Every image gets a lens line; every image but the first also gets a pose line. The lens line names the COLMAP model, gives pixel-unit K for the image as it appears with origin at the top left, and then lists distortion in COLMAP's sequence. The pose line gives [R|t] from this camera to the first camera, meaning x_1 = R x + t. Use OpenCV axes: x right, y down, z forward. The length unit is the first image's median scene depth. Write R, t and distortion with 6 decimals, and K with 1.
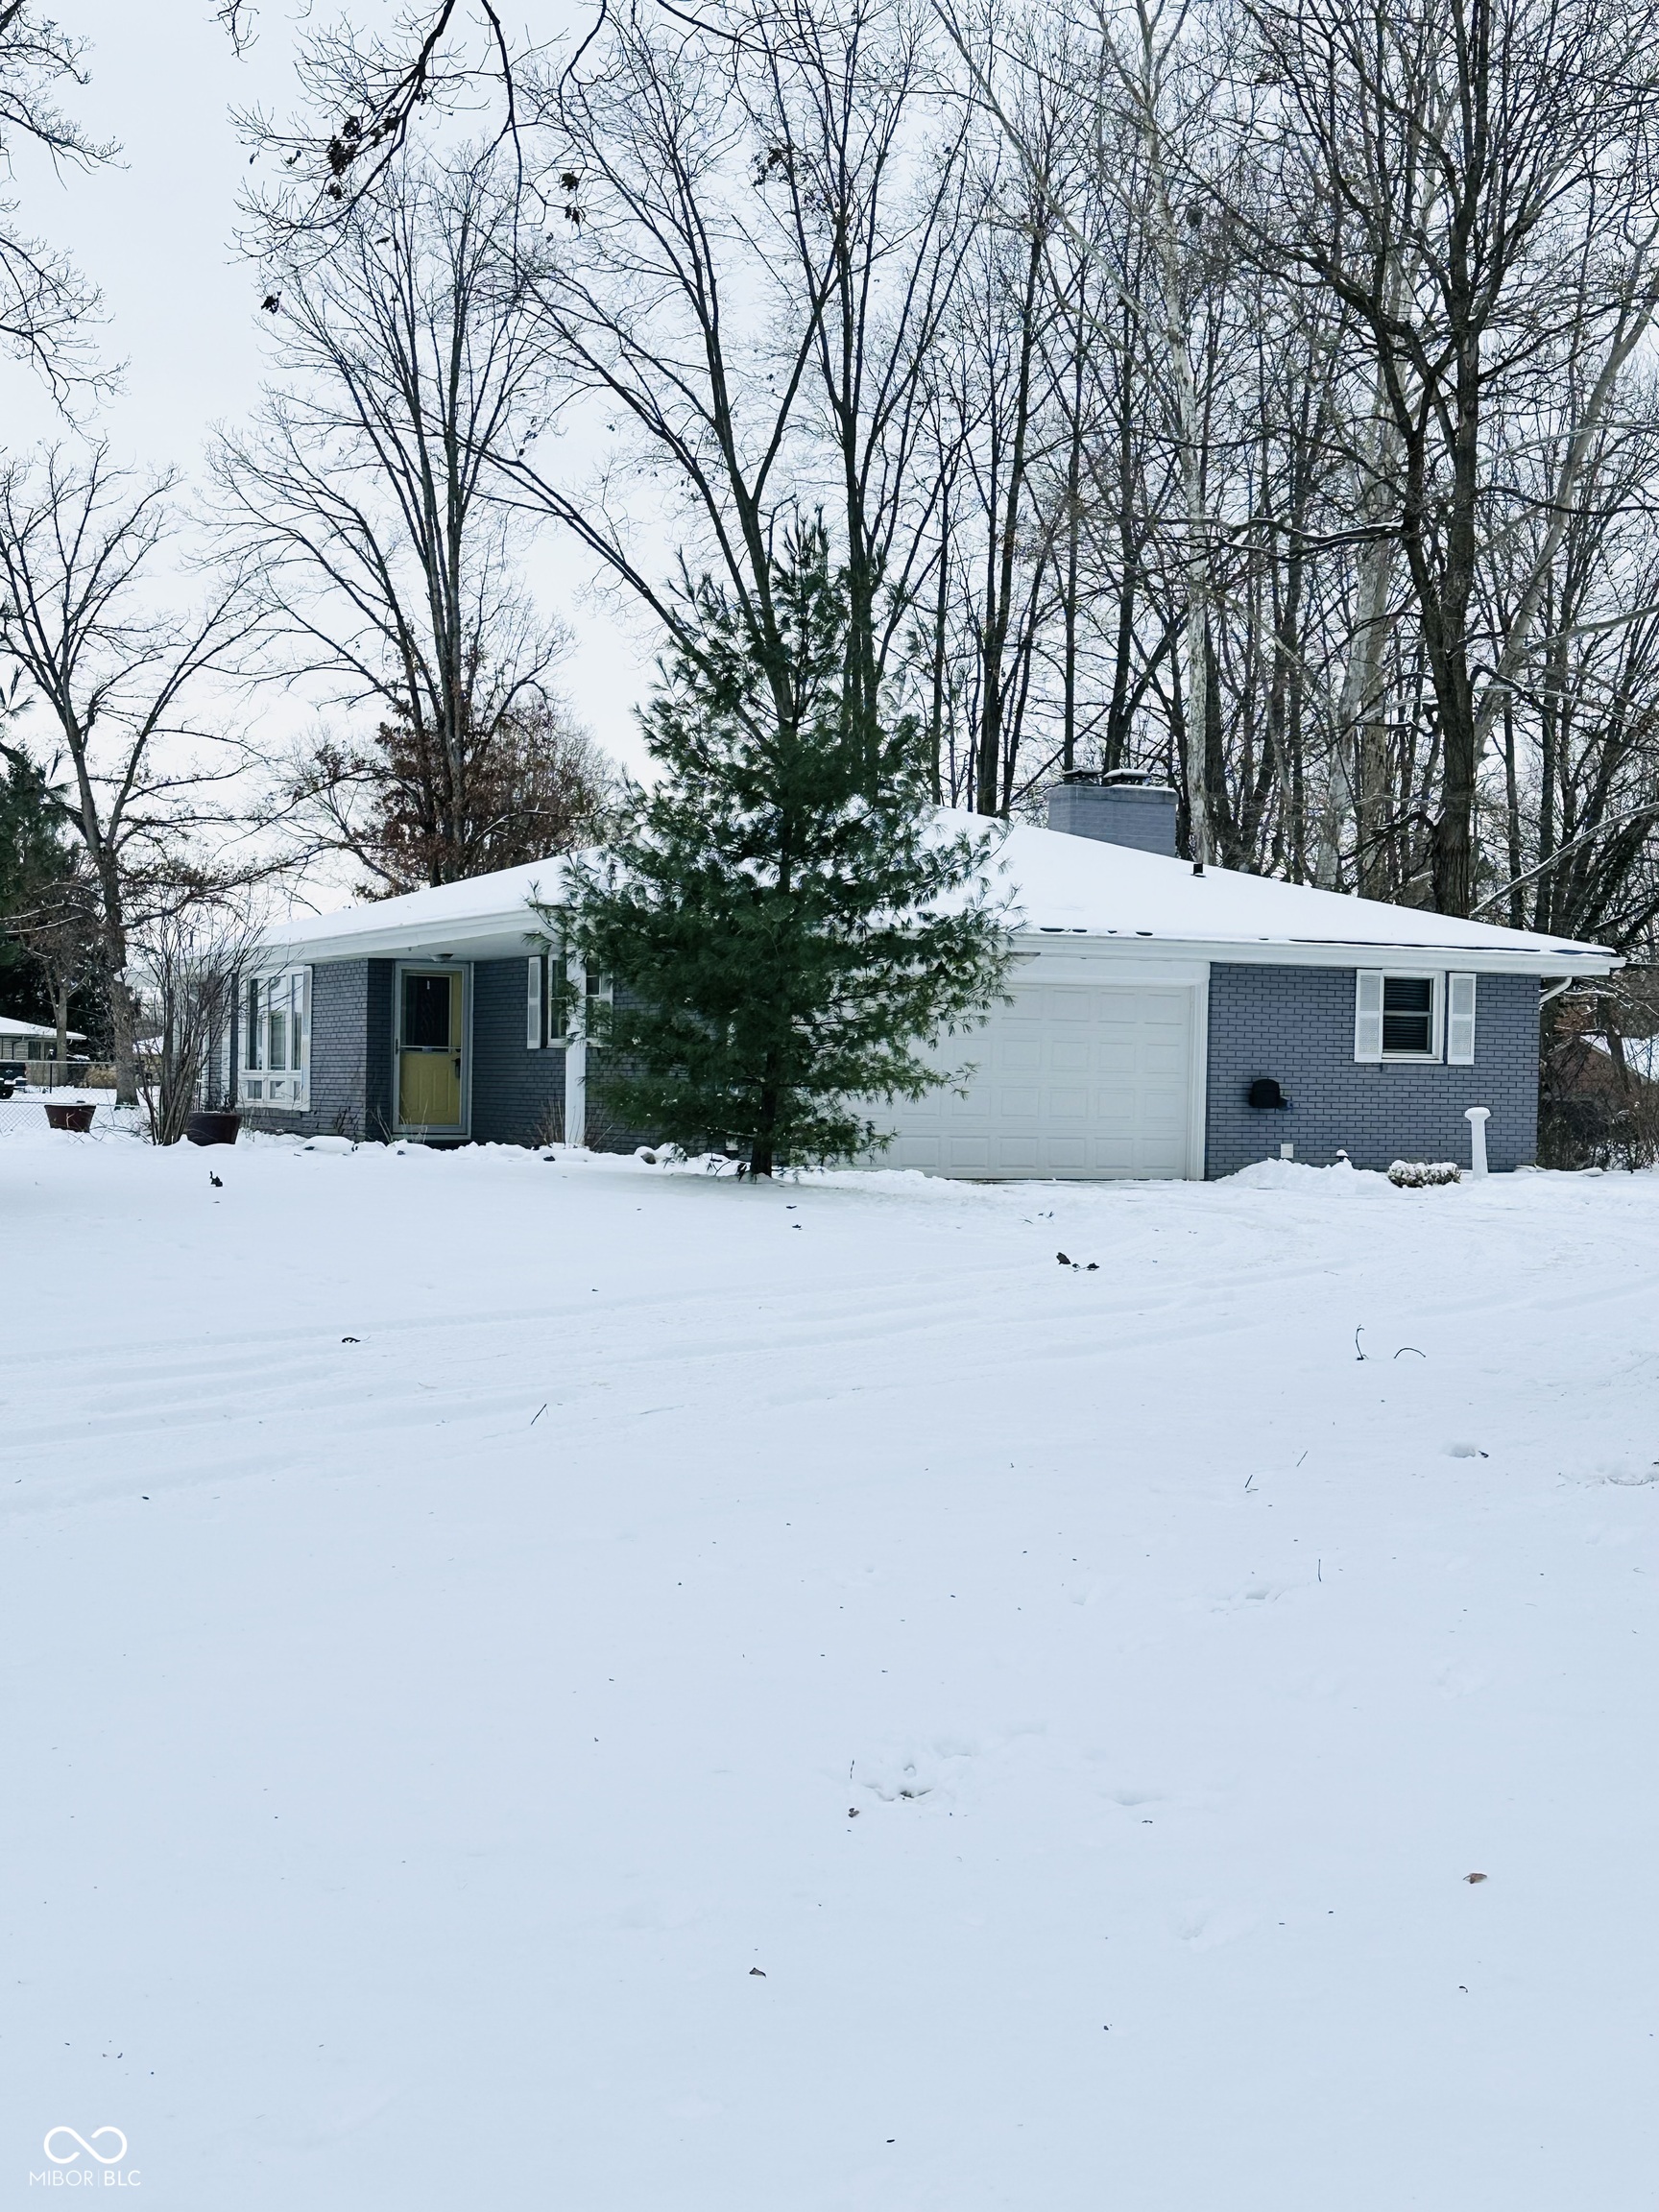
lens RADIAL K [[2760.8, 0, 835.4], [0, 2760.8, 1099.5], [0, 0, 1]] dist [0.210938, 0.000000]
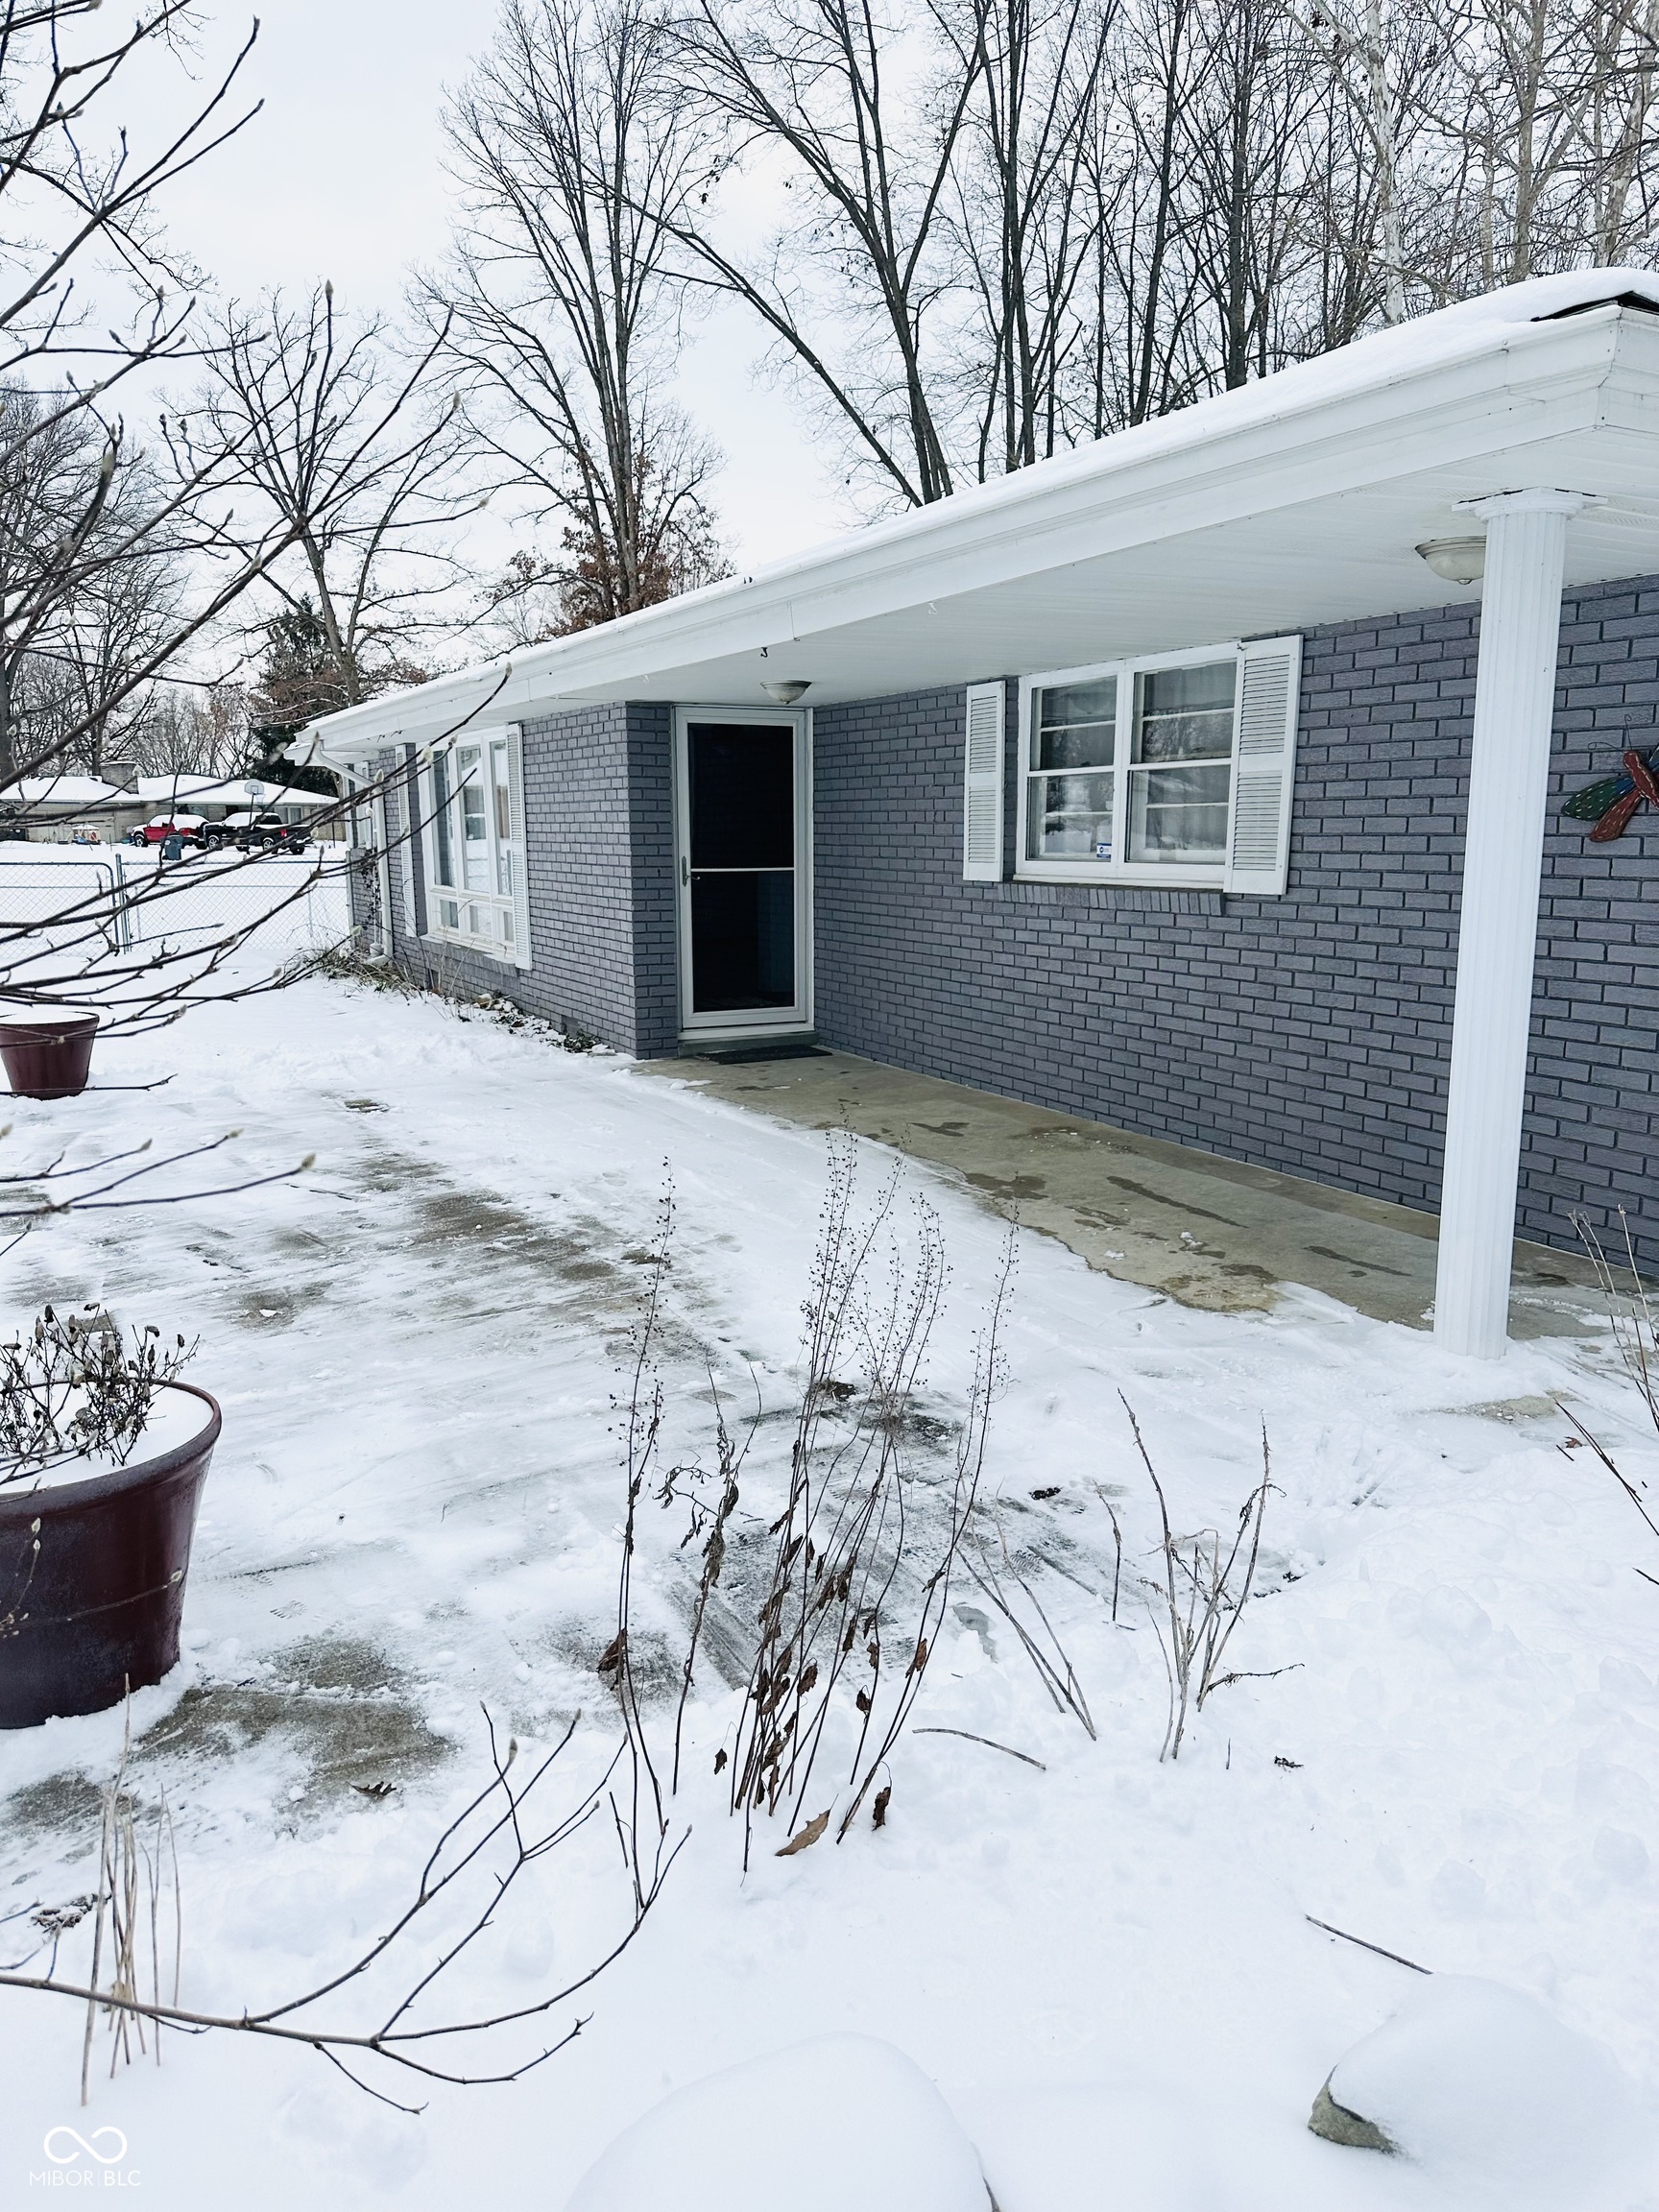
lens RADIAL K [[1525.1, 0, 829.6], [0, 1525.1, 1117.6], [0, 0, 1]] dist [0.001482, -0.001917]
pose [[0.999727, -0.022498, 0.006333, -0.061879], [0.020886, 0.981578, 0.189917, -0.012830], [-0.010489, -0.189733, 0.981780, 0.326135]]
